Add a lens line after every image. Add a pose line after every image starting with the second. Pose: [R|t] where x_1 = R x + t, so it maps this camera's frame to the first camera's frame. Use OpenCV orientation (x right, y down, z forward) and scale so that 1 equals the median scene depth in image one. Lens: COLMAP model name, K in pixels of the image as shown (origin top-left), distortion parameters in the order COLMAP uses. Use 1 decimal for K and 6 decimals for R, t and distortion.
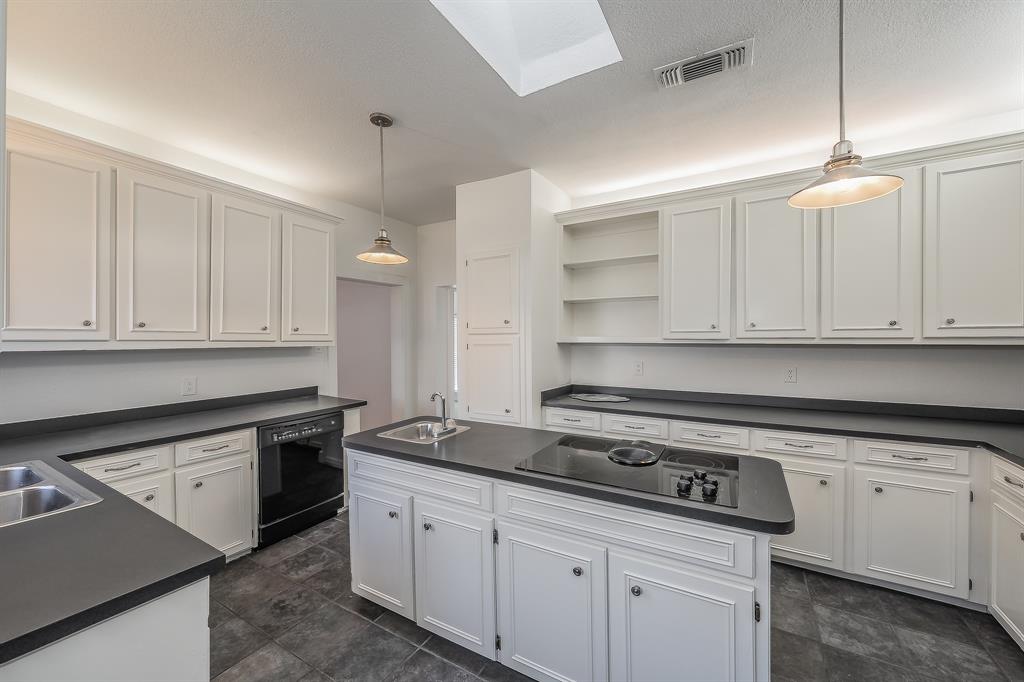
lens RADIAL K [[374.7, 0, 519.7], [0, 374.7, 339.9], [0, 0, 1]] dist [0.000292, 0.000044]
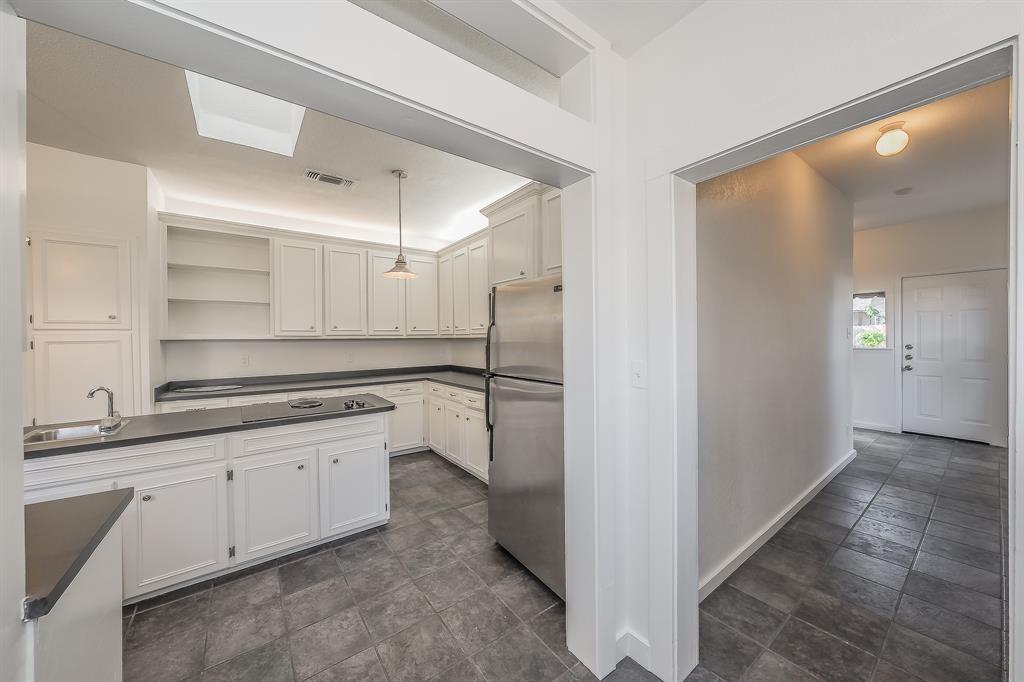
lens RADIAL K [[374.3, 0, 513.2], [0, 374.3, 338.7], [0, 0, 1]] dist [0.000579, 0.000069]
pose [[0.362277, -0.003725, 0.932063, -0.593461], [0.017119, 0.999850, -0.002658, 0.027202], [-0.931913, 0.016919, 0.362286, -0.294103]]
